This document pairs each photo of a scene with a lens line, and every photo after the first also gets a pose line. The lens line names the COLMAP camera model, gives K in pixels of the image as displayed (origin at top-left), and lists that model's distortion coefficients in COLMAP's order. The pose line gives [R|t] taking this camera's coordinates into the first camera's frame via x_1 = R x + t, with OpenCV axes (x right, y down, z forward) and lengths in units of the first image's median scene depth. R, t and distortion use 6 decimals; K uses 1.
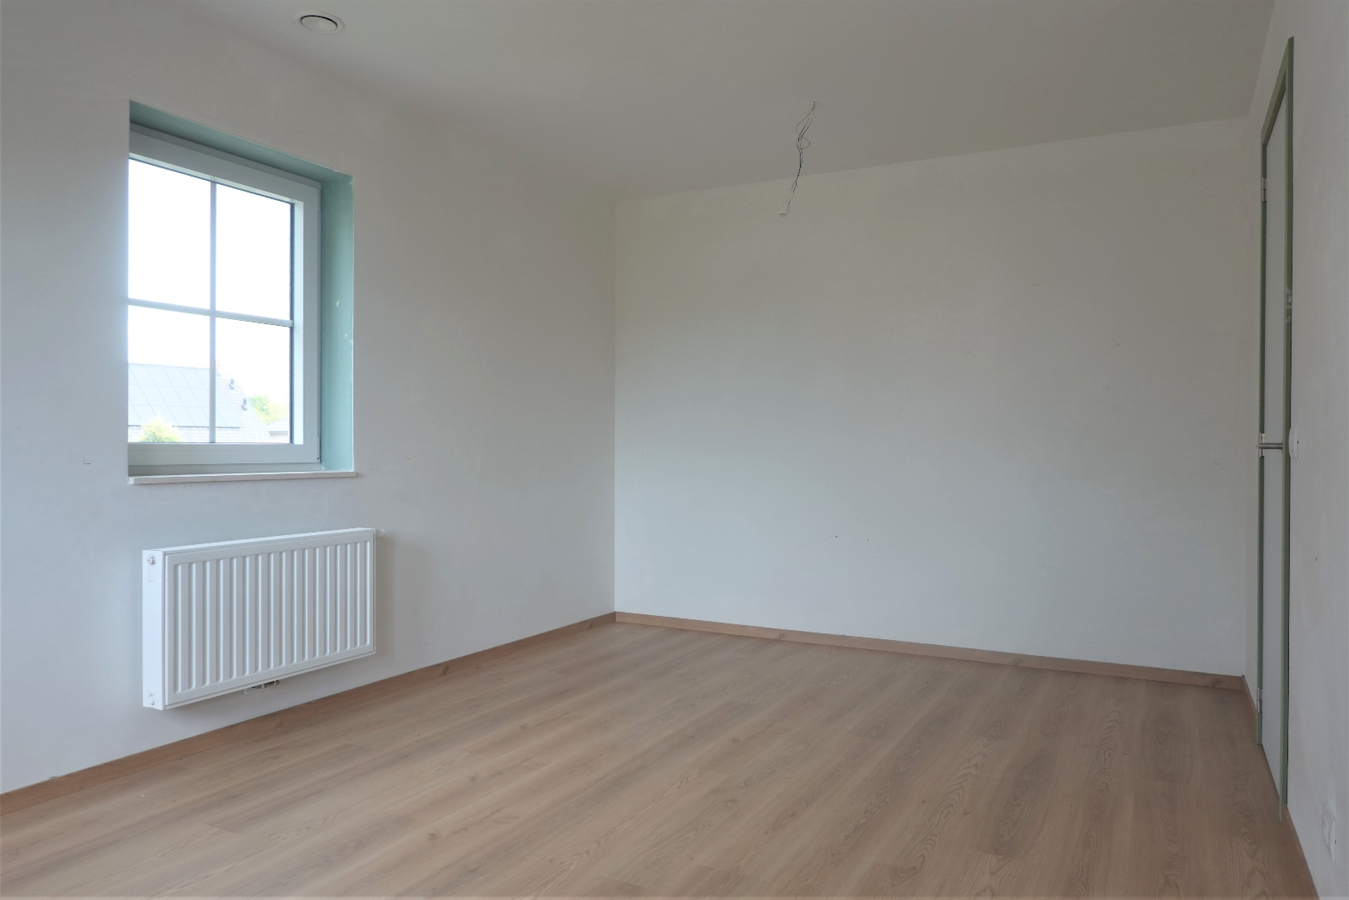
lens RADIAL K [[910.4, 0, 676.0], [0, 910.4, 451.9], [0, 0, 1]] dist [0.005746, -0.001223]
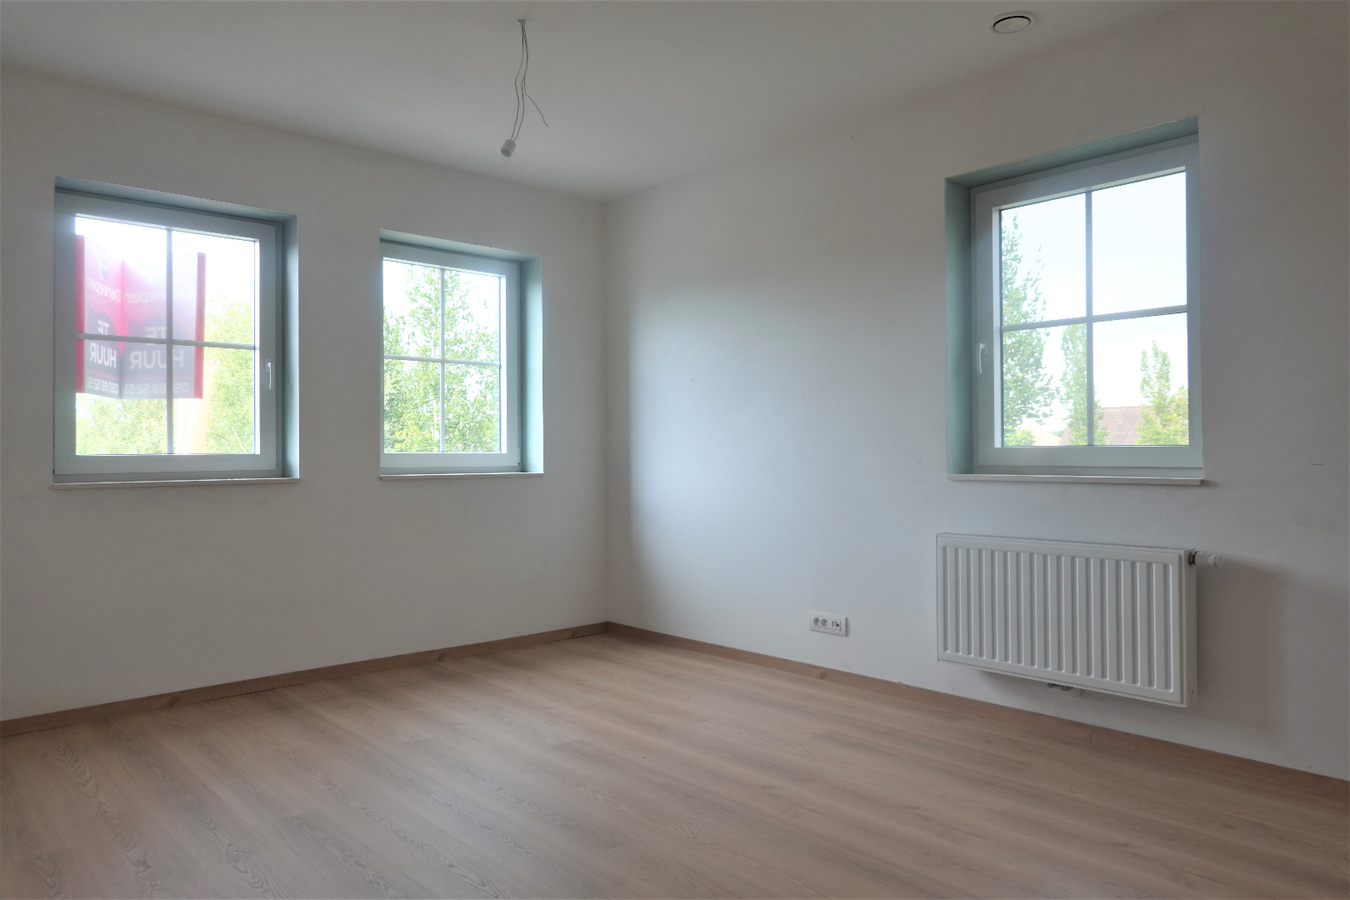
lens RADIAL K [[911.1, 0, 676.5], [0, 911.1, 446.3], [0, 0, 1]] dist [0.005746, -0.001223]
pose [[-0.336118, -0.007808, -0.941788, 0.650332], [-0.001619, 0.999969, -0.007713, -0.000609], [0.941819, -0.001068, -0.336120, 0.962326]]
